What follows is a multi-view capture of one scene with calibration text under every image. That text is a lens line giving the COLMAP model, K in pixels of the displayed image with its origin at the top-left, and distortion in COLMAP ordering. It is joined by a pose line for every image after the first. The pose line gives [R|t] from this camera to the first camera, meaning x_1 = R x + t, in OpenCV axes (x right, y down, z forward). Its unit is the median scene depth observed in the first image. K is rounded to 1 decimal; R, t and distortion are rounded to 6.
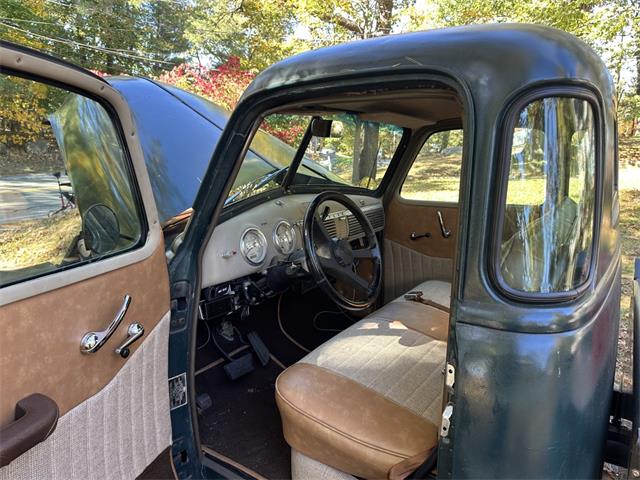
lens RADIAL K [[479.8, 0, 322.7], [0, 479.8, 232.8], [0, 0, 1]] dist [0.006580, -0.007392]
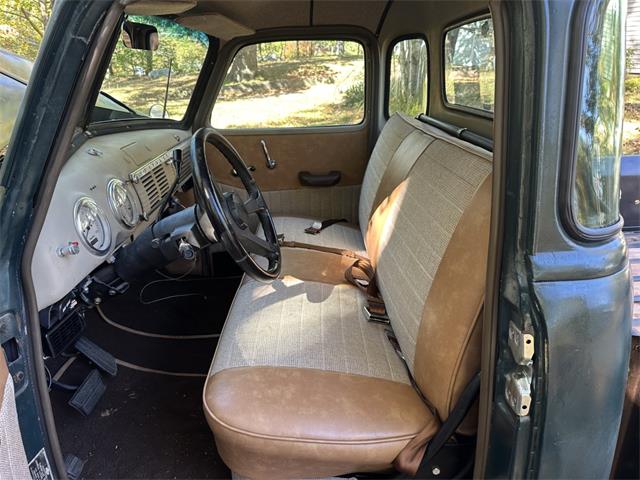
lens RADIAL K [[451.2, 0, 320.0], [0, 451.2, 240.0], [0, 0, 1]] dist [0.053164, -0.067067]
pose [[0.825666, -0.221098, 0.519029, -0.152304], [0.123280, 0.968480, 0.216443, -0.035017], [-0.550524, -0.114724, 0.826899, 0.226142]]
